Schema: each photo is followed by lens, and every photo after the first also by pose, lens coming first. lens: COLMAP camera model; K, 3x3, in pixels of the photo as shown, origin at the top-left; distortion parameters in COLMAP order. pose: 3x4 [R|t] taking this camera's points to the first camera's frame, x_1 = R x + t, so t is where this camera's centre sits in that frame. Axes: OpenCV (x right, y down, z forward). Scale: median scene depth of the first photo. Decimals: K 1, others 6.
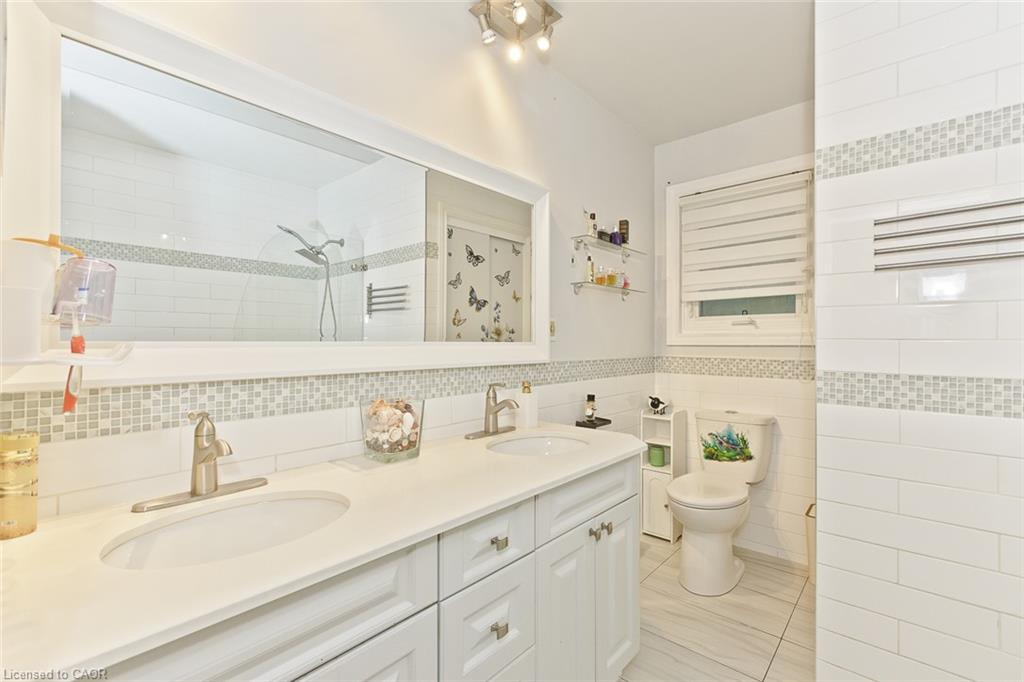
lens RADIAL K [[458.5, 0, 504.4], [0, 458.5, 347.7], [0, 0, 1]] dist [0.003264, -0.000859]
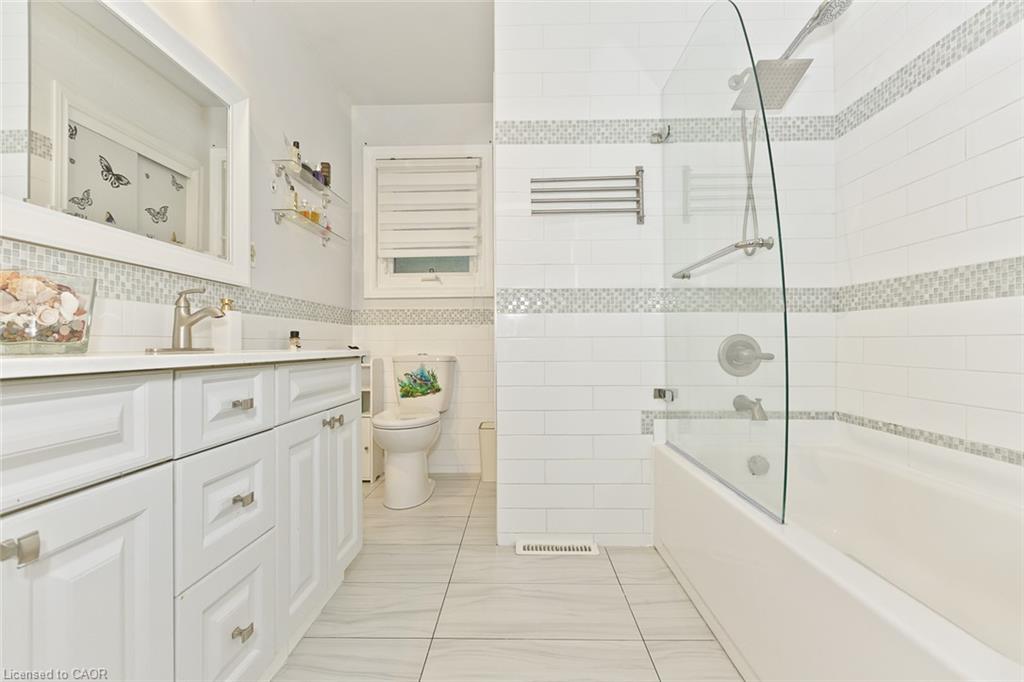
lens RADIAL K [[458.5, 0, 513.9], [0, 458.5, 336.5], [0, 0, 1]] dist [0.003264, -0.000859]
pose [[0.763170, 0.003357, 0.646190, -0.075601], [0.003700, 0.999947, -0.009565, 0.119957], [-0.646188, 0.009690, 0.763117, -0.015957]]
